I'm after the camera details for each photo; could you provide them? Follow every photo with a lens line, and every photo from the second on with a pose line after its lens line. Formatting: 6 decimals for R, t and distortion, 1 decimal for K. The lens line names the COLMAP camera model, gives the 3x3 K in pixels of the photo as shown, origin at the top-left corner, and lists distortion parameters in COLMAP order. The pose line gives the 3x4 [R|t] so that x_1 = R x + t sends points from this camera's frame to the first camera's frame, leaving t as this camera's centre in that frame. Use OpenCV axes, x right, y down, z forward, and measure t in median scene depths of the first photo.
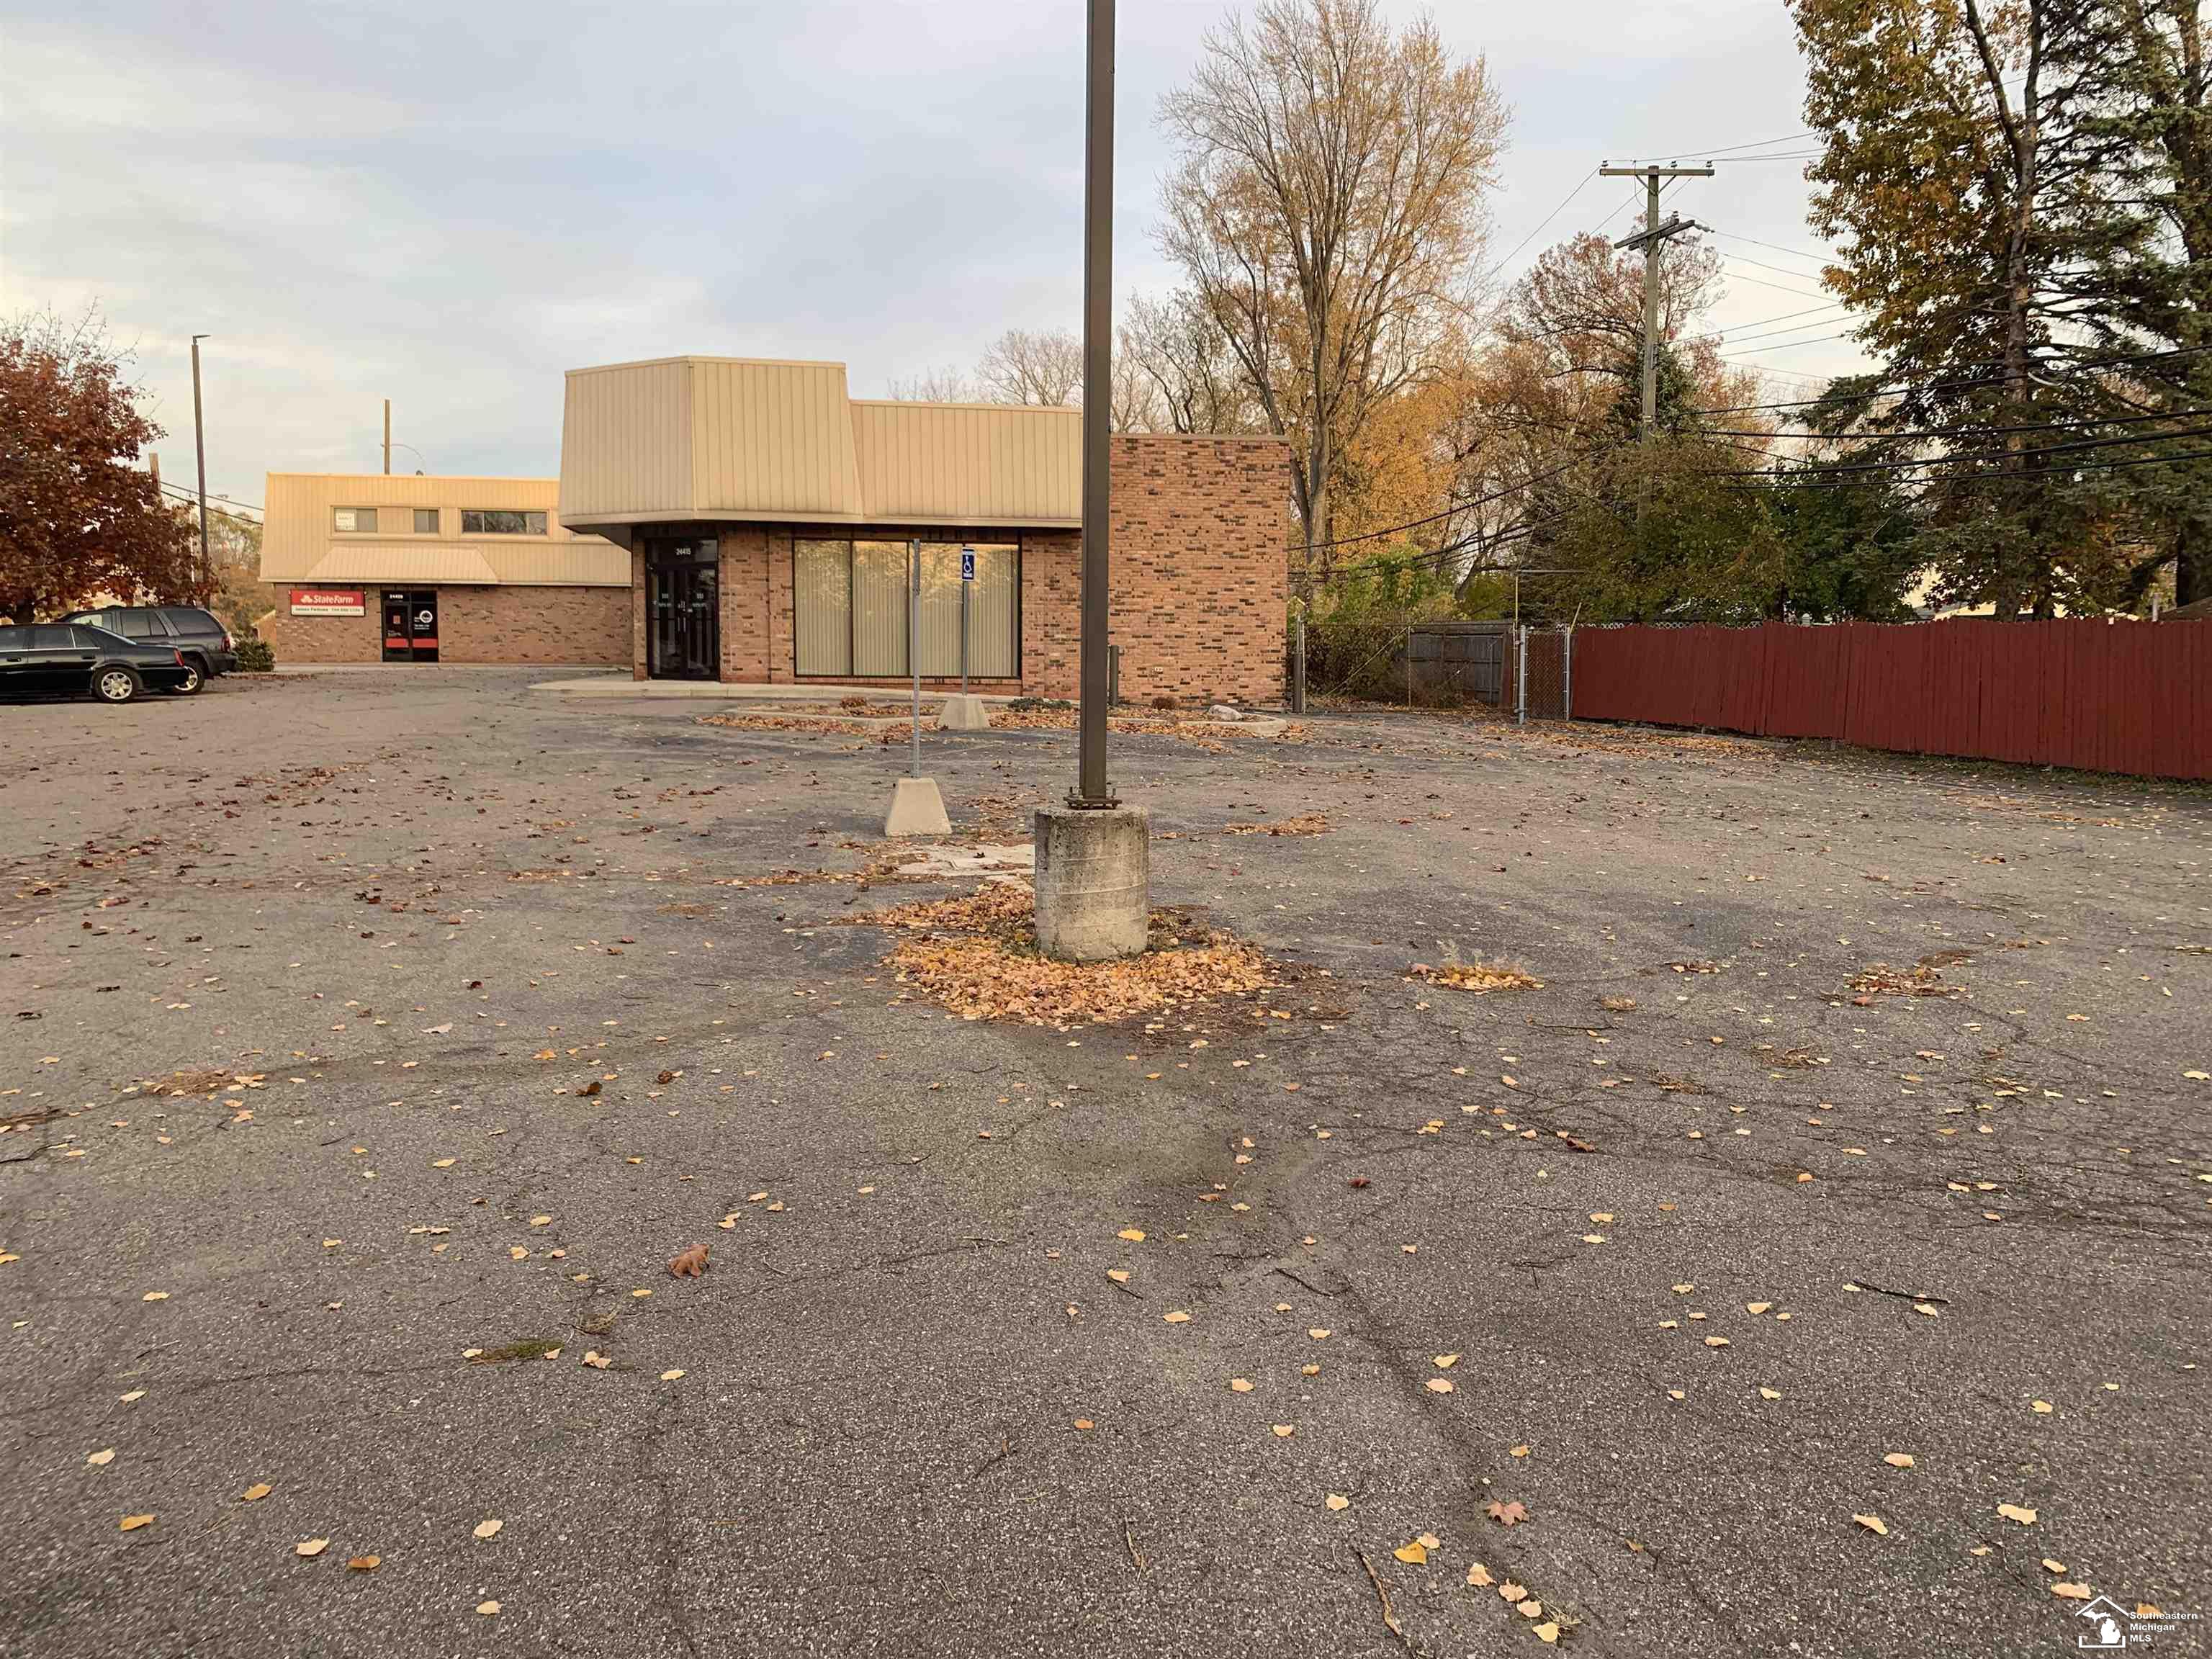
lens RADIAL K [[1671.6, 0, 1122.2], [0, 1671.6, 825.2], [0, 0, 1]] dist [0.114450, -0.182792]
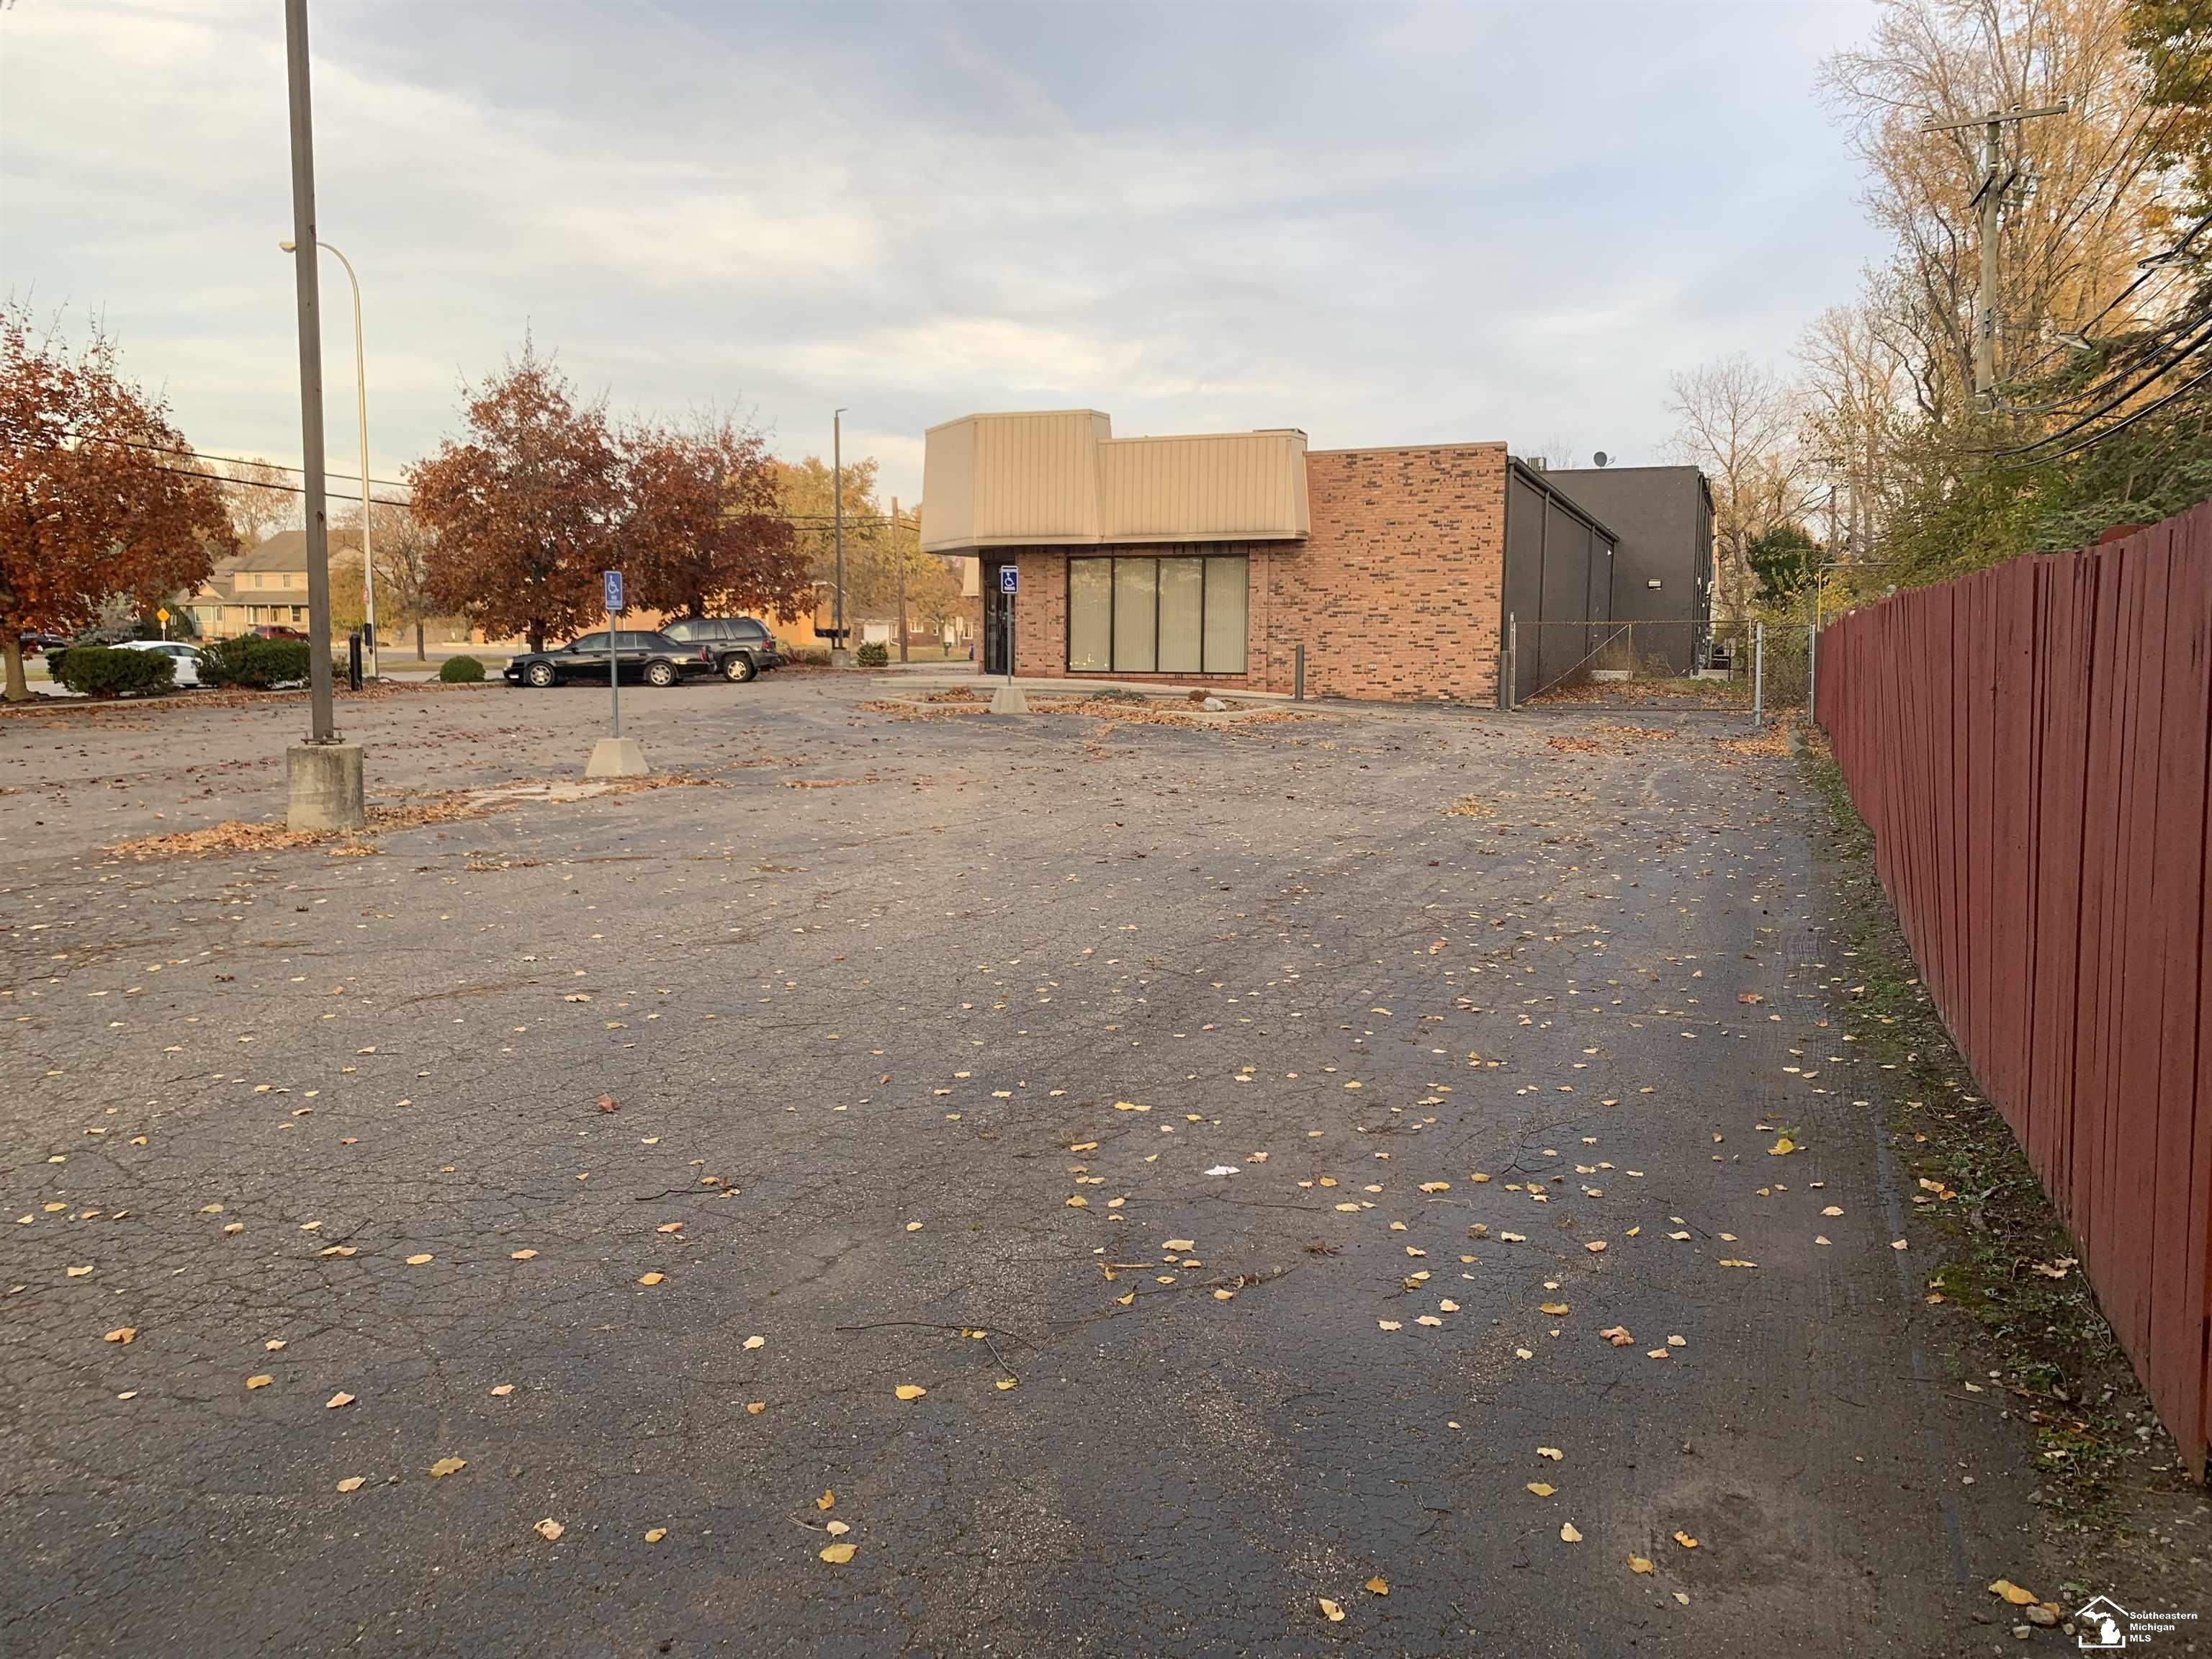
lens RADIAL K [[1635.4, 0, 1106.0], [0, 1635.4, 829.5], [0, 0, 1]] dist [0.075347, -0.116684]
pose [[0.852446, 0.056682, -0.519733, 0.430048], [-0.053209, 0.998350, 0.021609, -0.002351], [0.520100, 0.009234, 0.854055, 0.012624]]
